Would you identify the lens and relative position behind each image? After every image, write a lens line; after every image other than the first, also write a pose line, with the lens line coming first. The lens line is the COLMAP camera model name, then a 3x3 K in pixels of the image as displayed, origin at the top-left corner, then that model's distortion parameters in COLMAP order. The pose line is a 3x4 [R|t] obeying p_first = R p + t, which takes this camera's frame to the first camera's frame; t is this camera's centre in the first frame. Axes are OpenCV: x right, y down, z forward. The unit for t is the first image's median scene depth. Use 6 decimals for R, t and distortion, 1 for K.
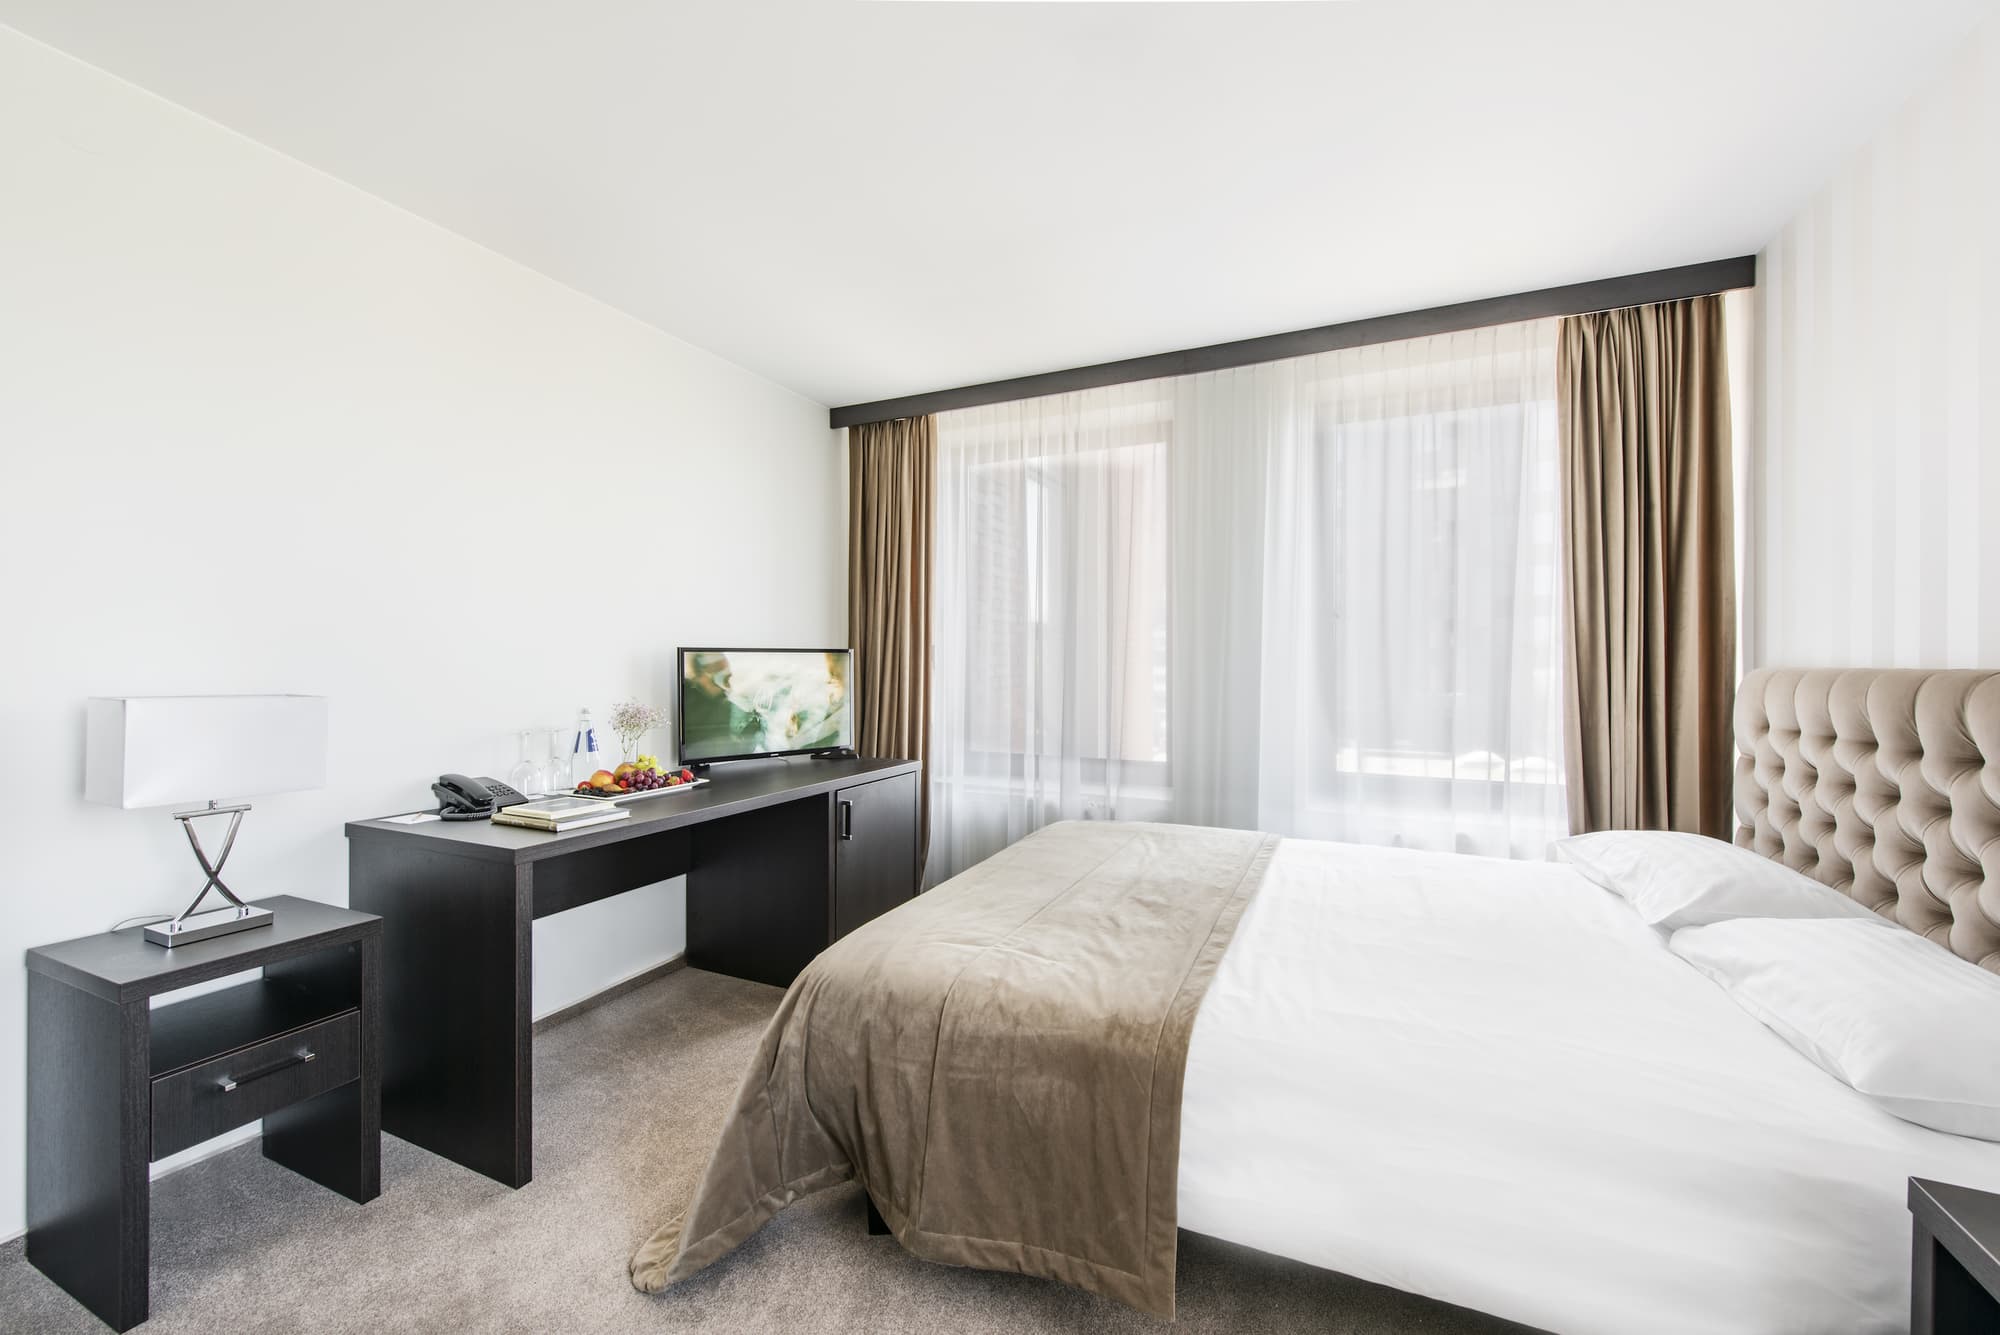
lens RADIAL K [[776.7, 0, 1000.0], [0, 776.7, 667.5], [0, 0, 1]] dist [-0.001611, -0.000149]
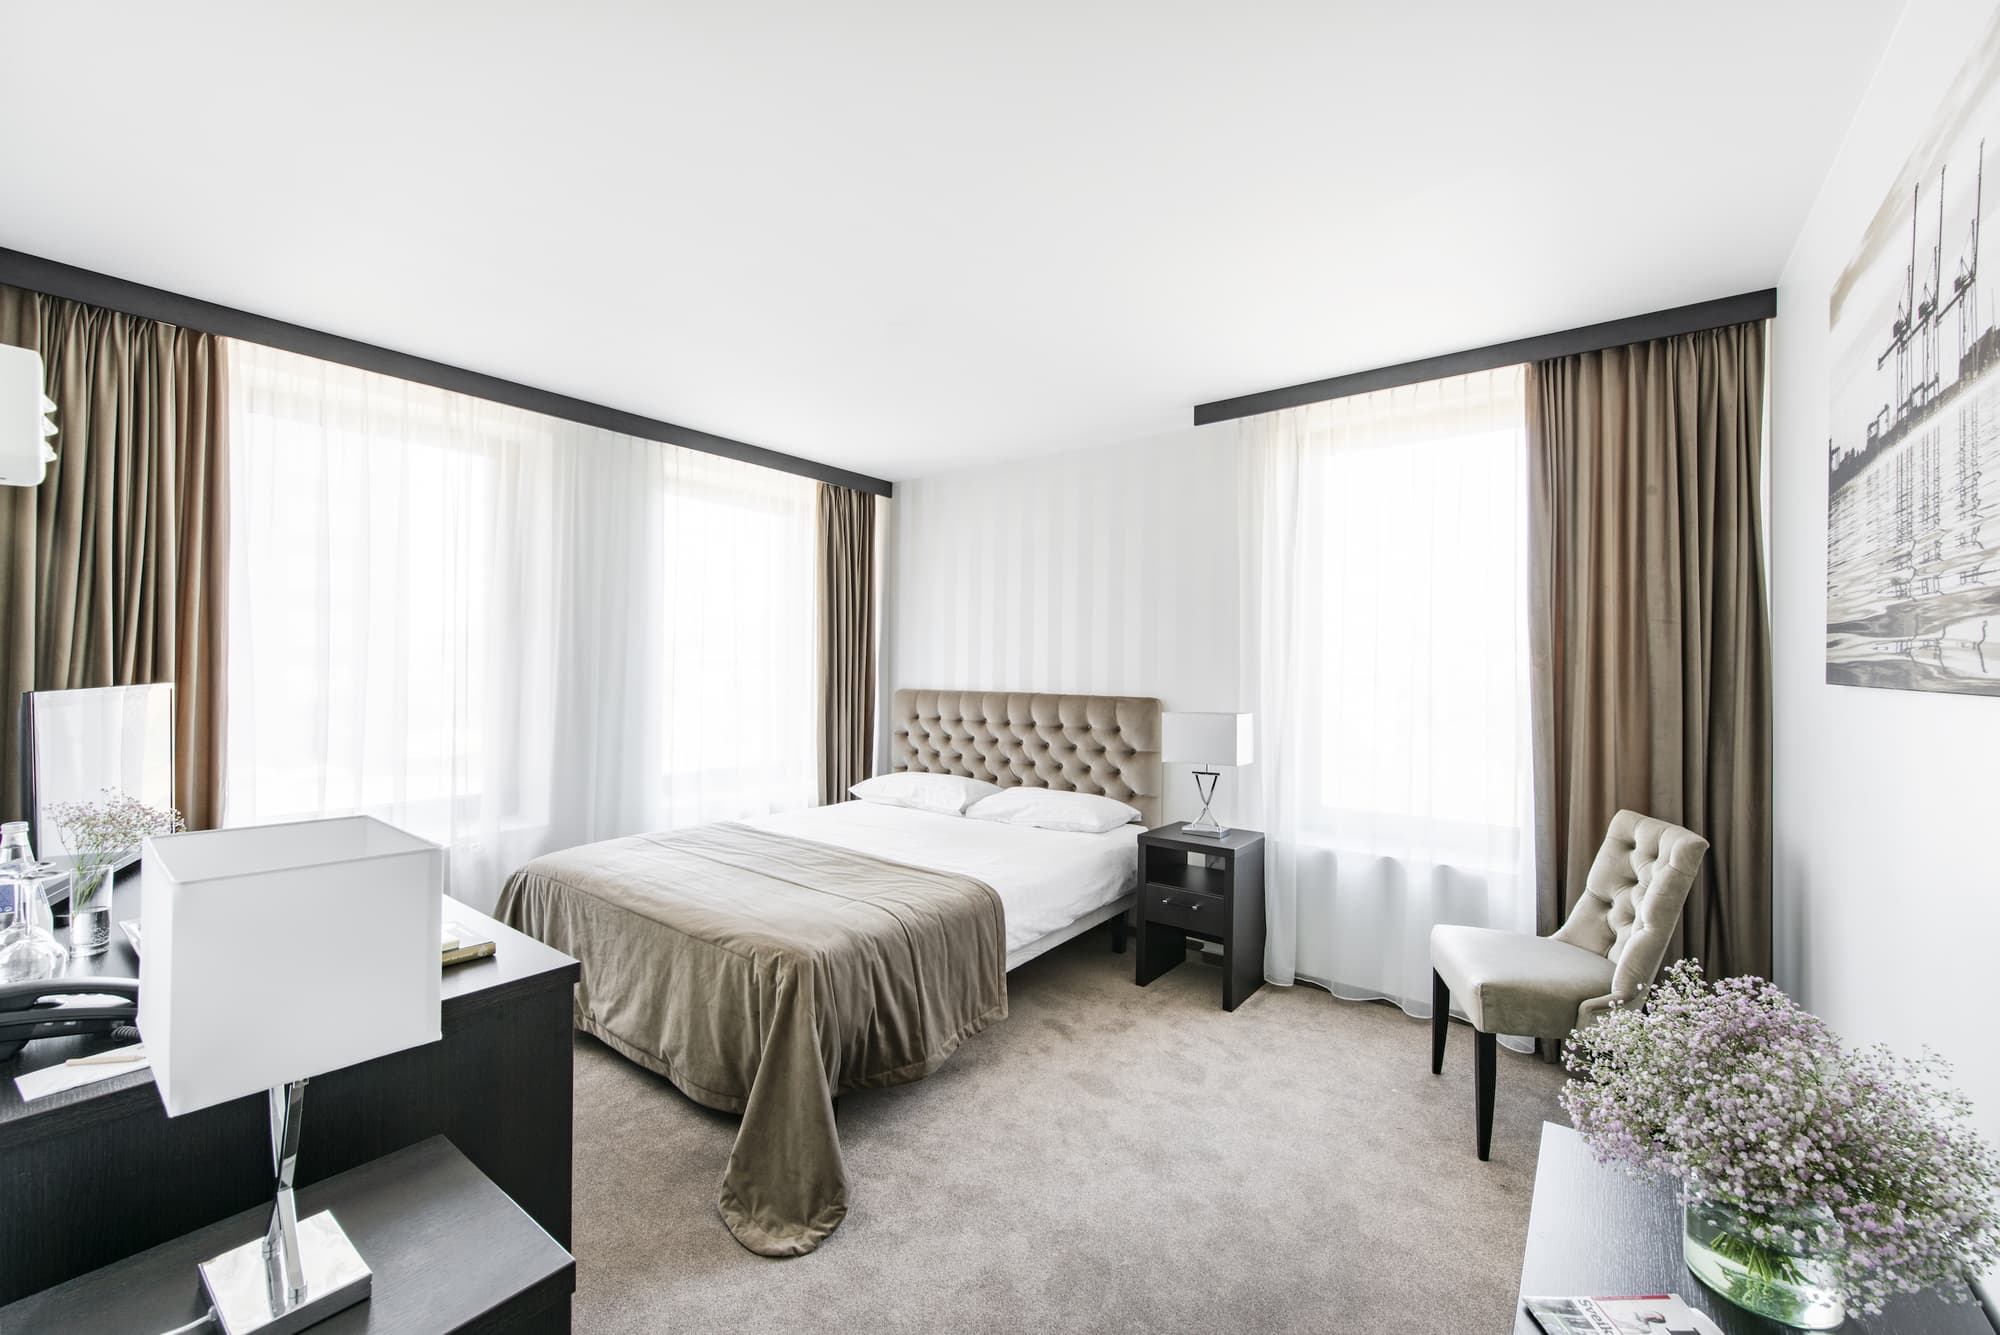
lens RADIAL K [[776.7, 0, 1000.0], [0, 776.7, 667.5], [0, 0, 1]] dist [-0.001611, -0.000149]
pose [[0.229300, 0.002845, 0.973352, -0.928705], [-0.000254, 0.999996, -0.002862, -0.049883], [-0.973356, 0.000409, 0.229300, 0.270594]]
